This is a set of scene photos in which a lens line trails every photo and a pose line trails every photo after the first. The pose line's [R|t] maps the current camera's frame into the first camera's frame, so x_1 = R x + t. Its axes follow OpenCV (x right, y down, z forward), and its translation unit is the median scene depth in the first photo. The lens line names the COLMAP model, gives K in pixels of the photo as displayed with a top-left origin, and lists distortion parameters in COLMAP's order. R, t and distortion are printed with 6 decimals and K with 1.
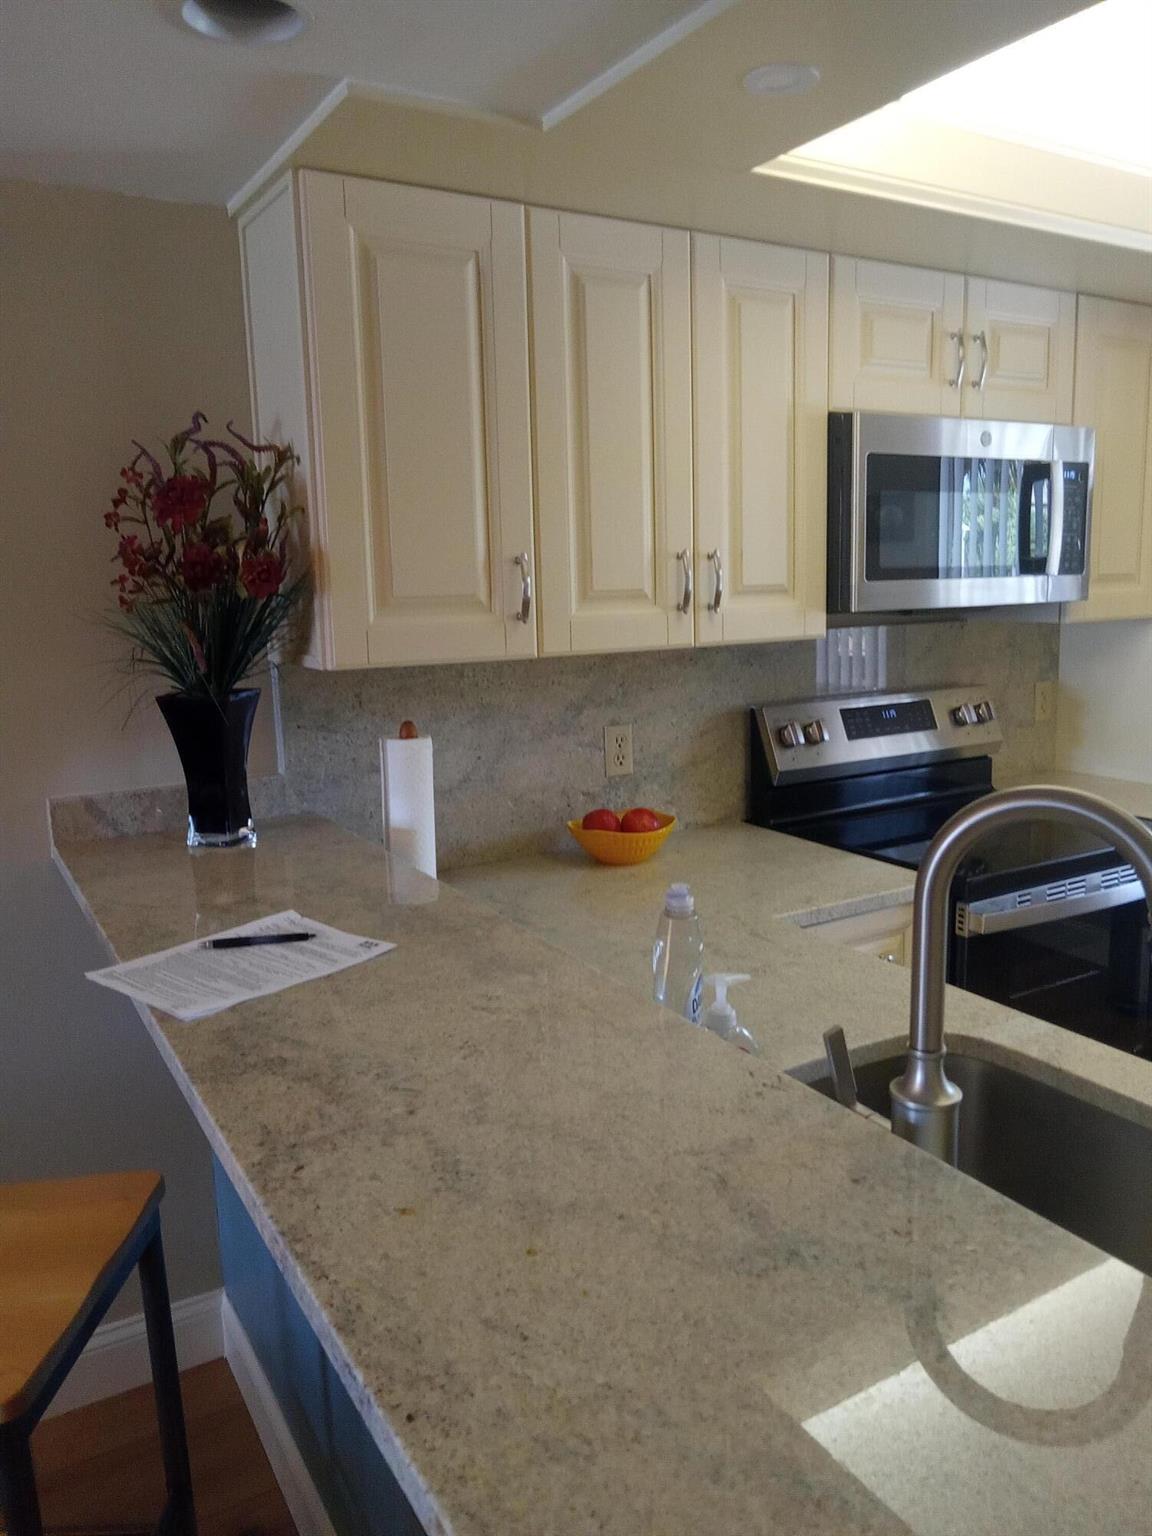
lens RADIAL K [[1144.0, 0, 576.0], [0, 1144.0, 768.0], [0, 0, 1]] dist [-0.004930, -0.008626]
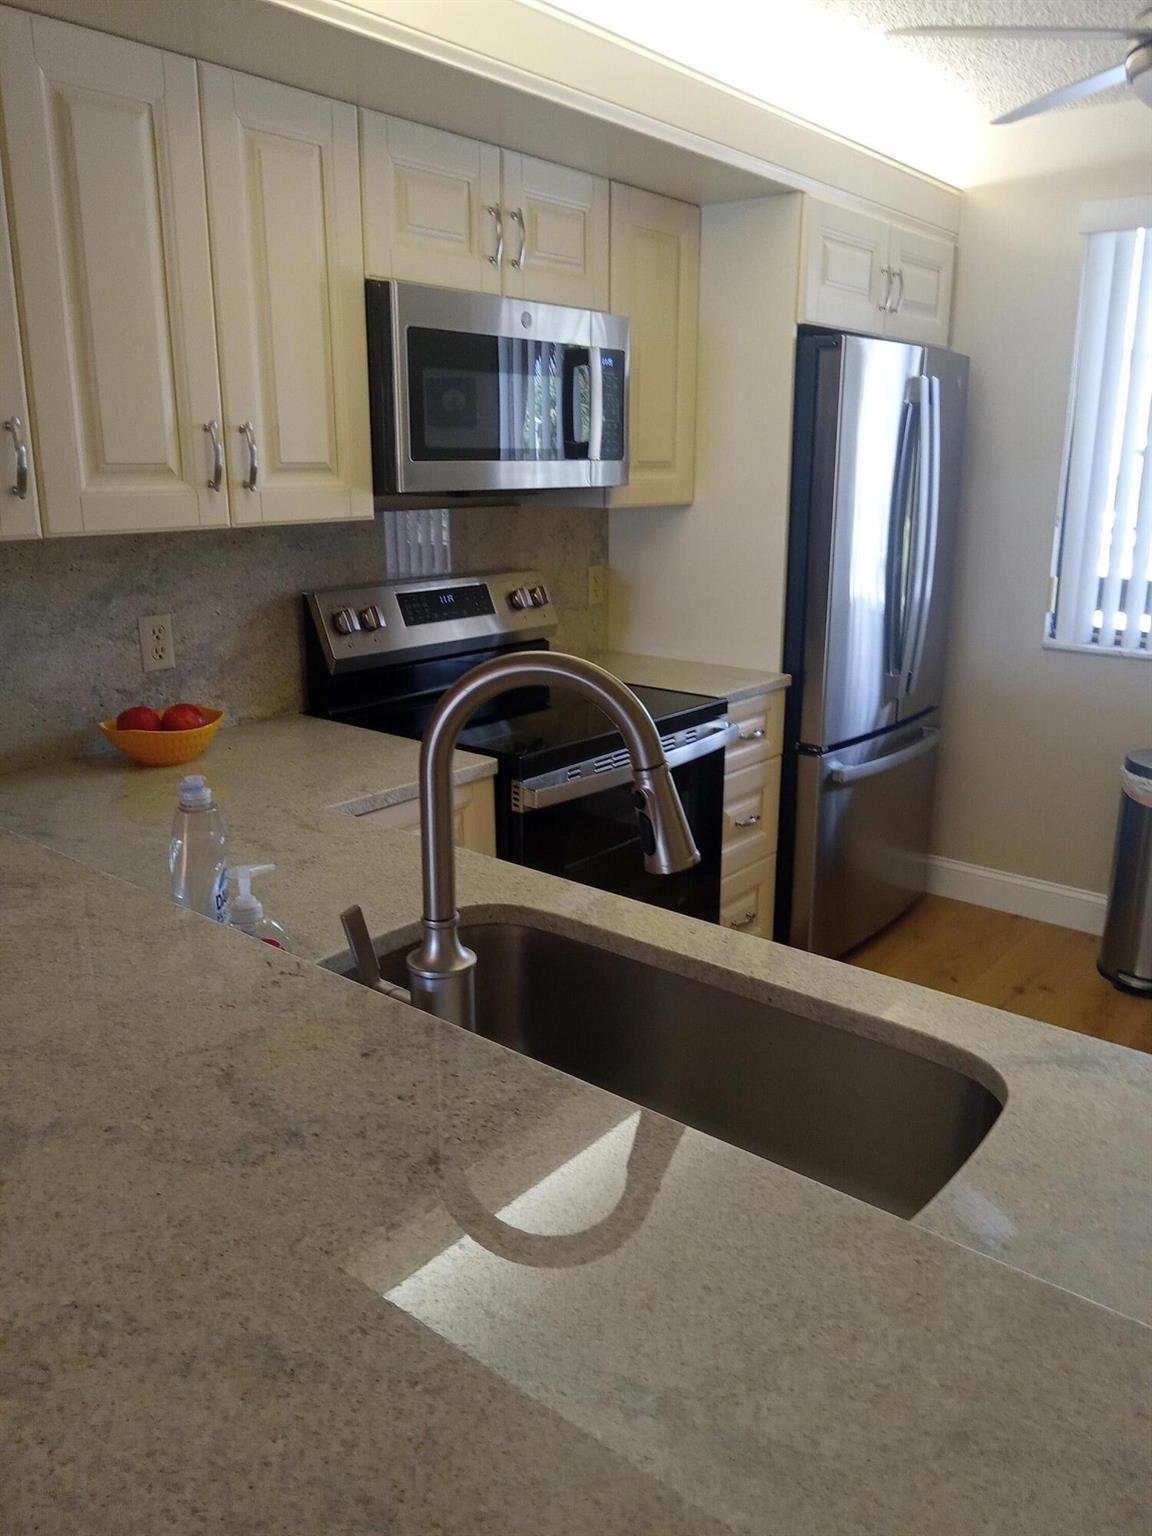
lens RADIAL K [[1161.3, 0, 576.0], [0, 1161.3, 768.0], [0, 0, 1]] dist [-0.010275, -0.006487]
pose [[0.937944, -0.066686, 0.340313, 0.033422], [0.035796, 0.994712, 0.096263, 0.008108], [-0.344933, -0.078107, 0.935372, 0.003281]]
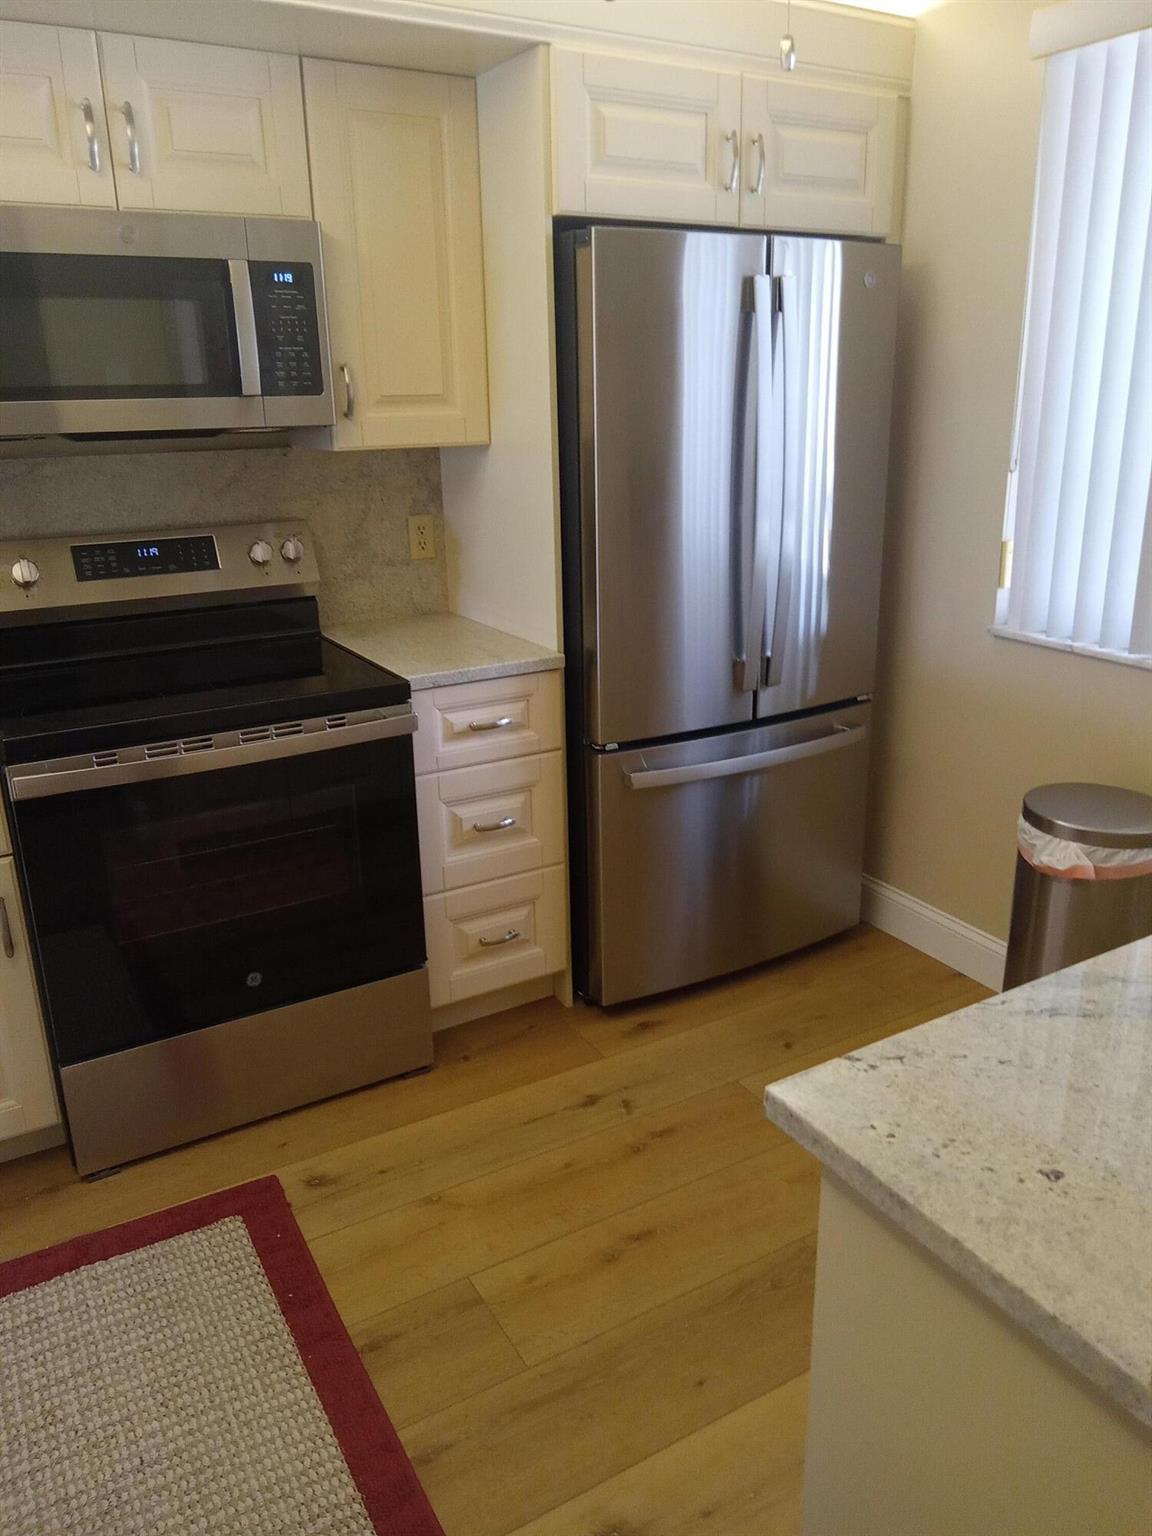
lens RADIAL K [[1123.8, 0, 577.0], [0, 1123.8, 752.4], [0, 0, 1]] dist [-0.002646, -0.003831]
pose [[0.999953, 0.006754, -0.007001, 0.892045], [-0.005720, 0.990346, 0.138502, -0.021201], [0.007869, -0.138455, 0.990337, 0.127201]]
